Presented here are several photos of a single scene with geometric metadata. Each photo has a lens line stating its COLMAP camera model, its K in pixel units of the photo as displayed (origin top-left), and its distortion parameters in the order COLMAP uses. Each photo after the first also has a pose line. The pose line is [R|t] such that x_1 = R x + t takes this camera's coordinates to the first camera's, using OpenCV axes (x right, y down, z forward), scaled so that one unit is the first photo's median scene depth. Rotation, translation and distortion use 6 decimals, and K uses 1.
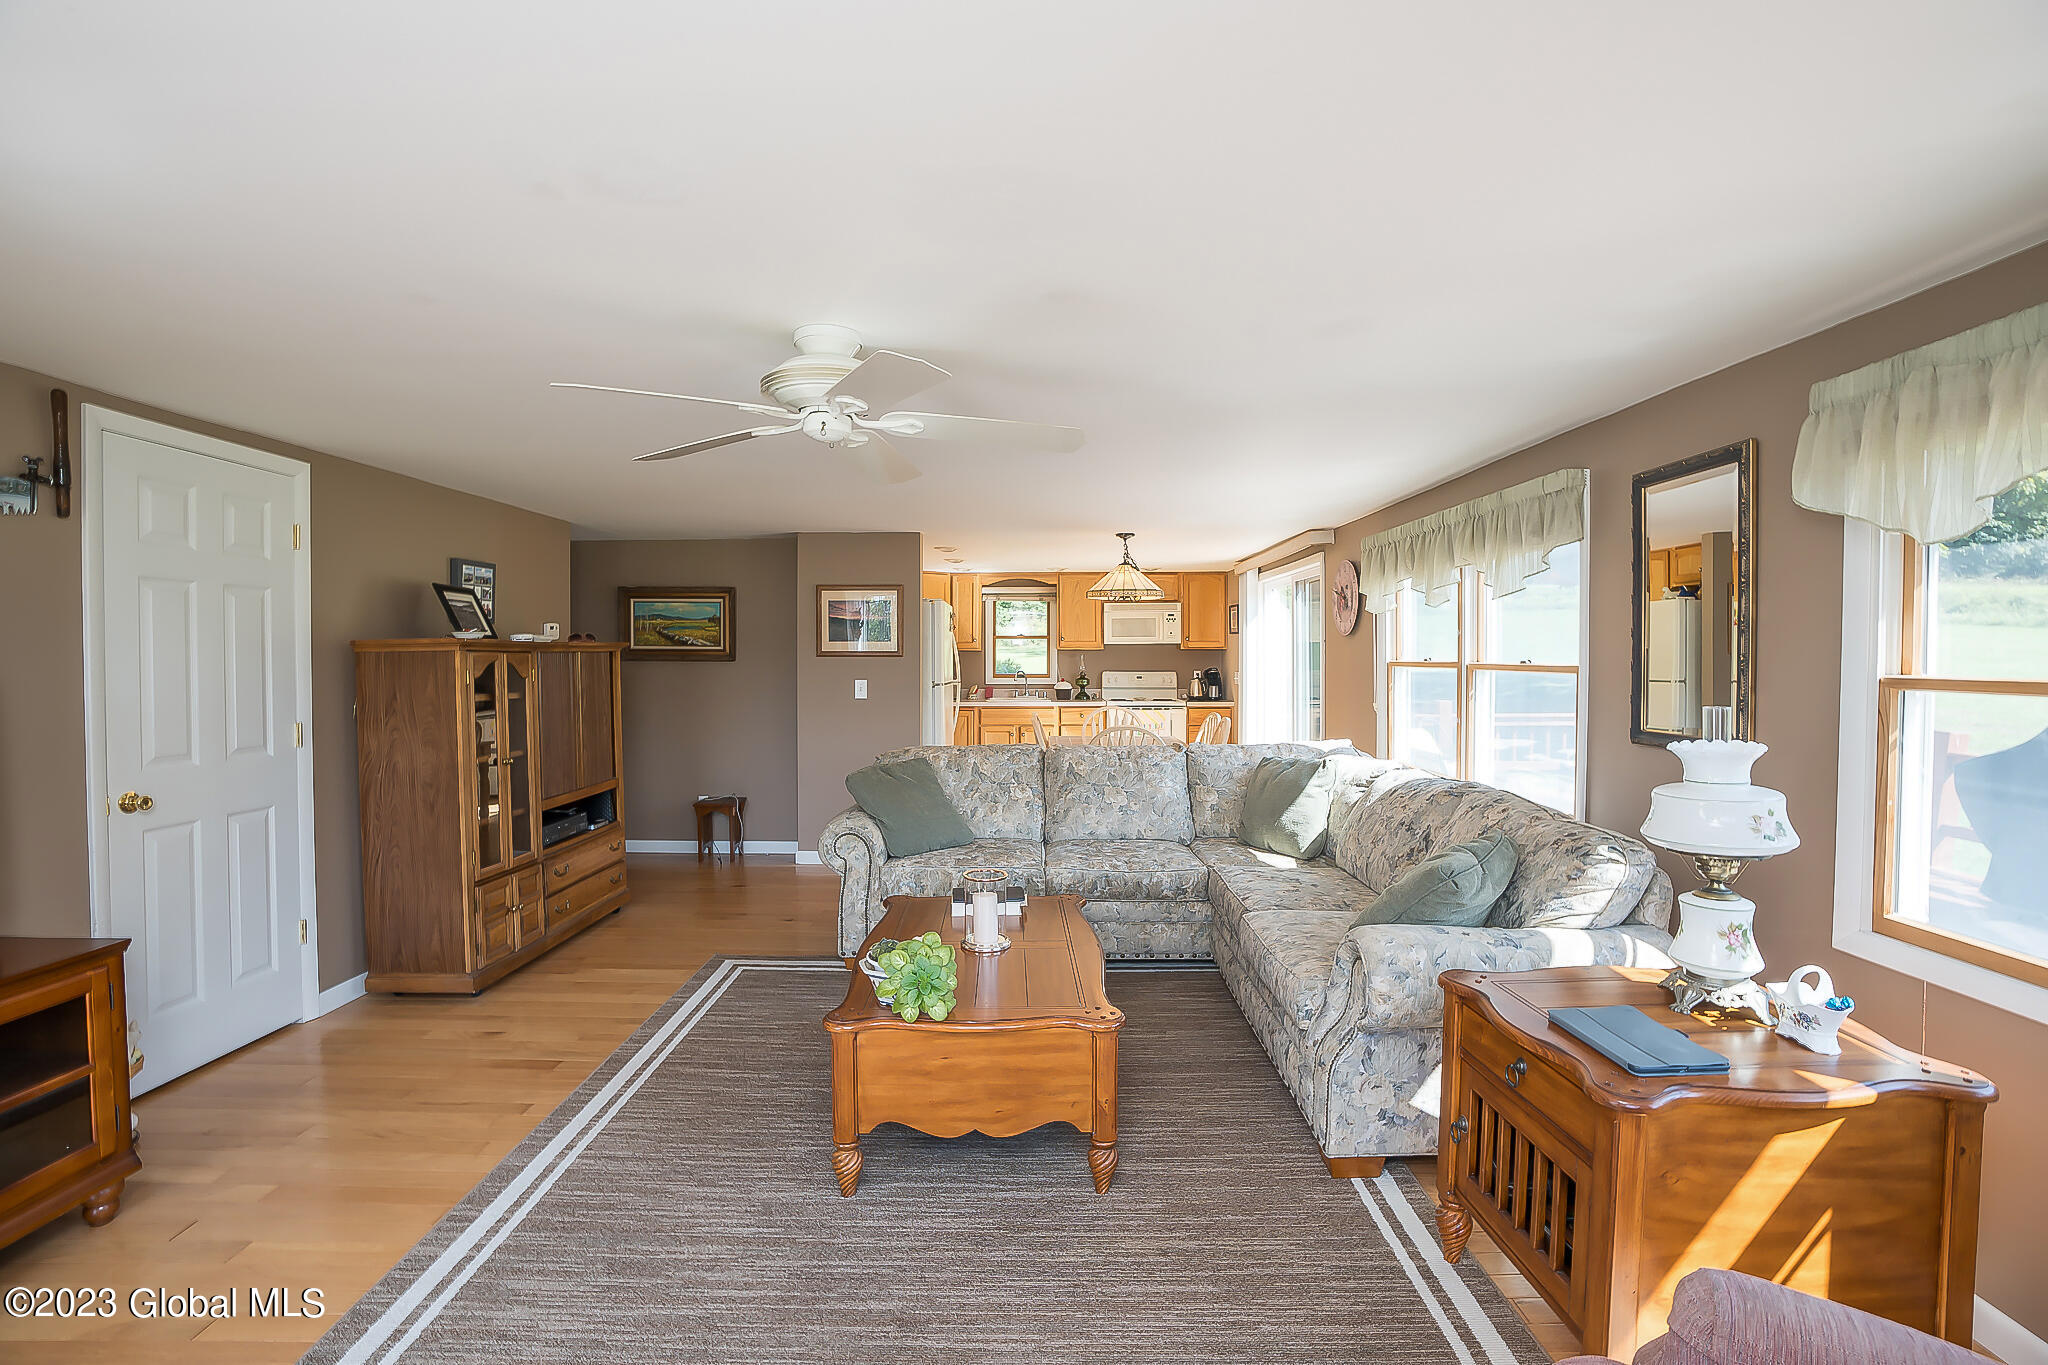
lens RADIAL K [[936.3, 0, 1015.5], [0, 936.3, 679.3], [0, 0, 1]] dist [-0.044738, 0.005917]
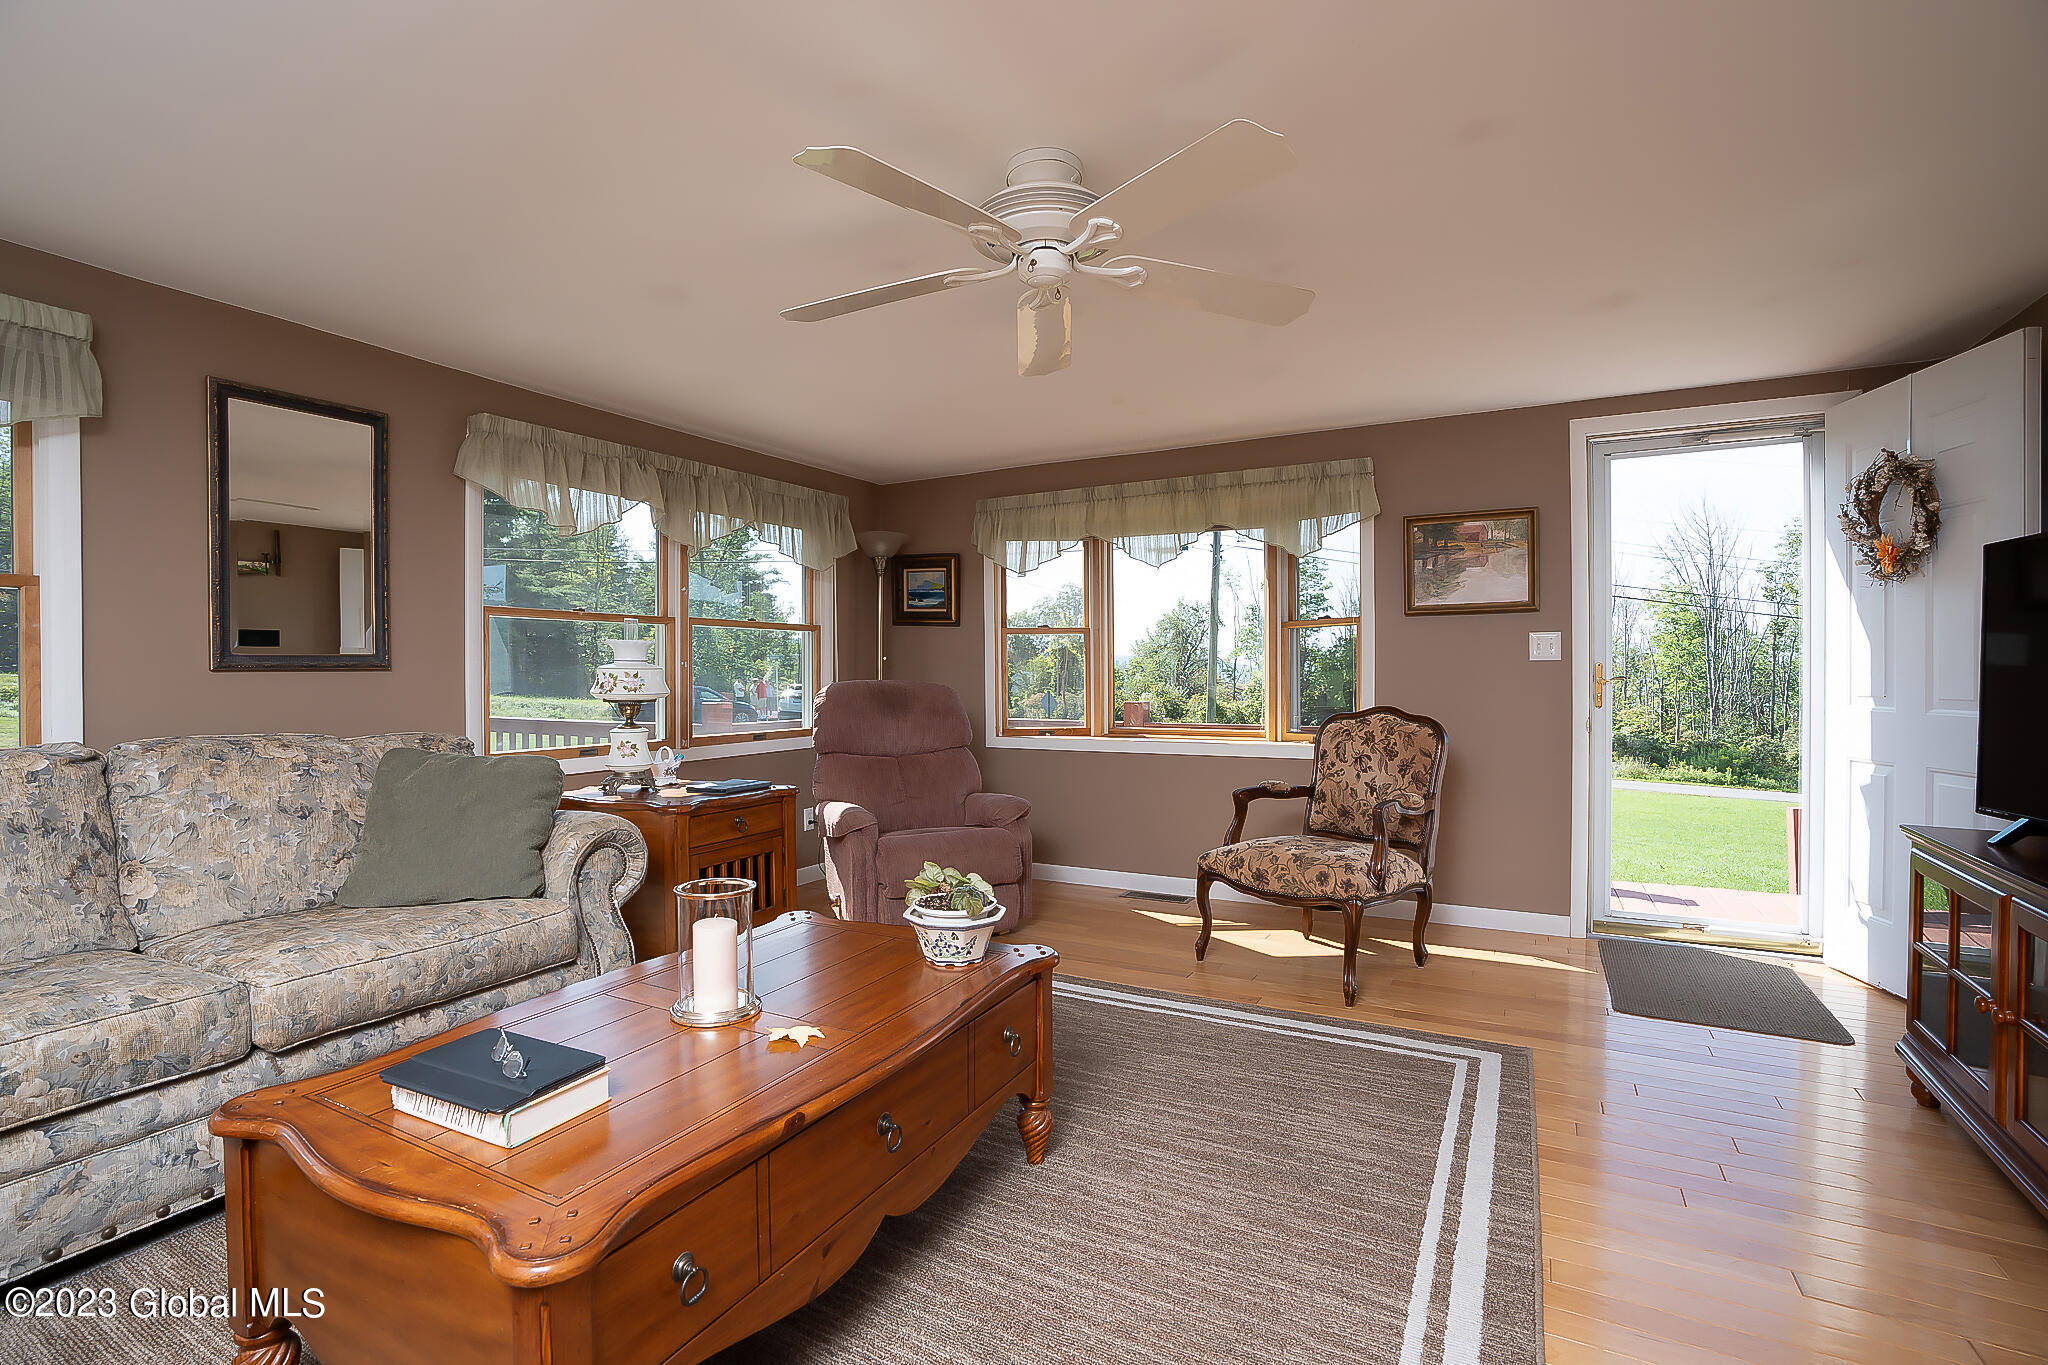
lens RADIAL K [[936.3, 0, 1014.8], [0, 936.3, 676.7], [0, 0, 1]] dist [-0.044738, 0.005917]
pose [[-0.880513, 0.002897, 0.474014, -0.291162], [0.016152, 0.999584, 0.023896, 0.043779], [-0.473747, 0.028697, -0.880193, 0.889188]]
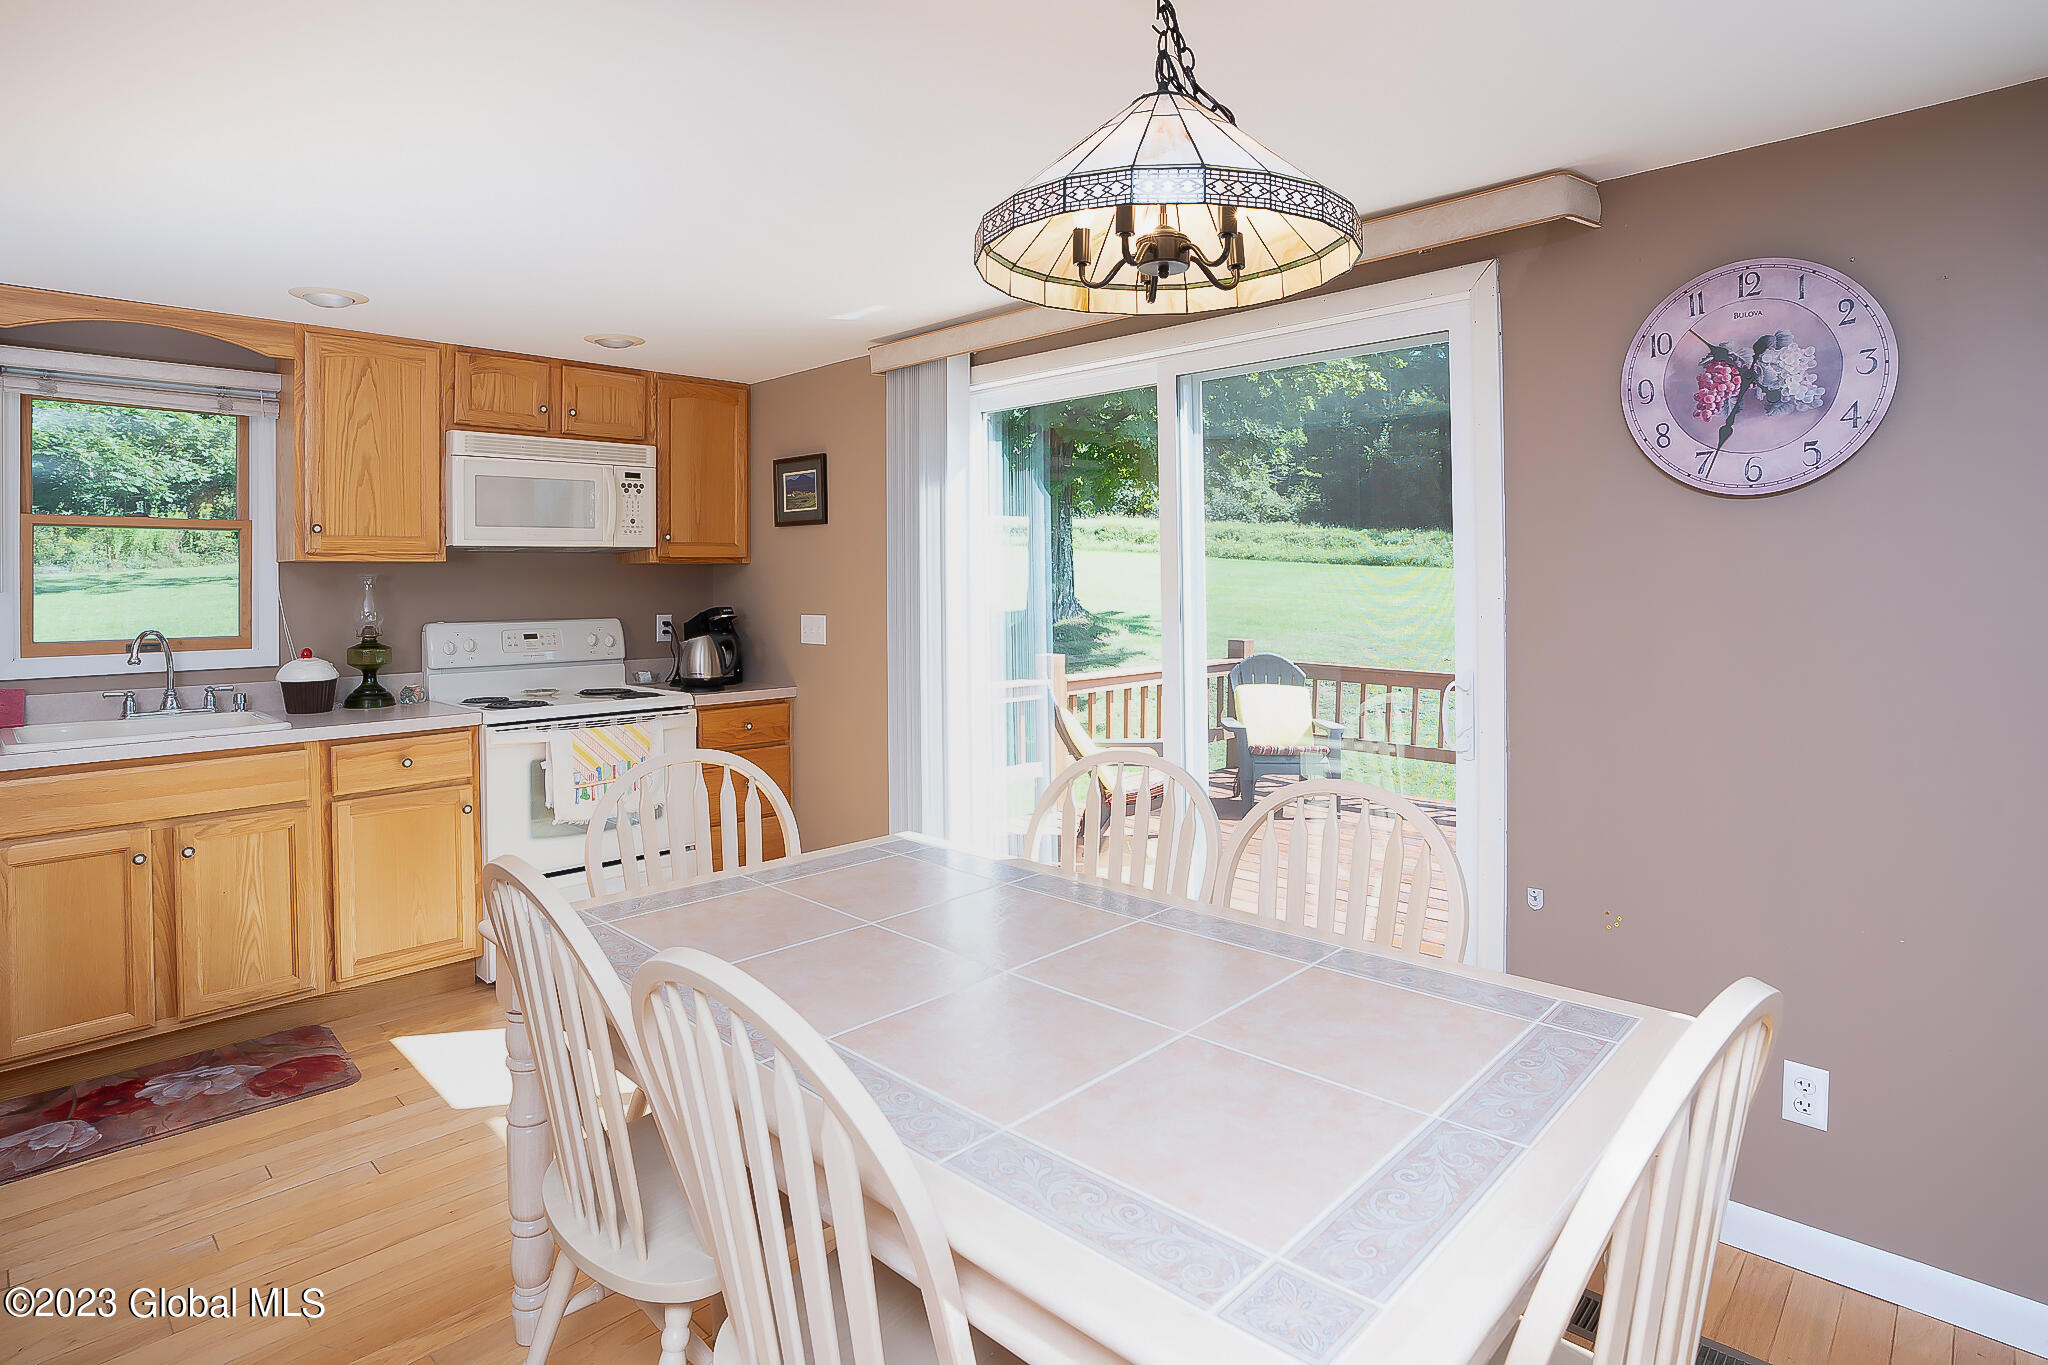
lens RADIAL K [[1037.9, 0, 1002.7], [0, 1037.9, 581.8], [0, 0, 1]] dist [-0.039592, 0.000276]
pose [[0.690209, -0.004371, 0.723597, -0.084662], [0.024482, 0.999550, -0.017315, -0.025665], [-0.723196, 0.029666, 0.690005, 1.218845]]
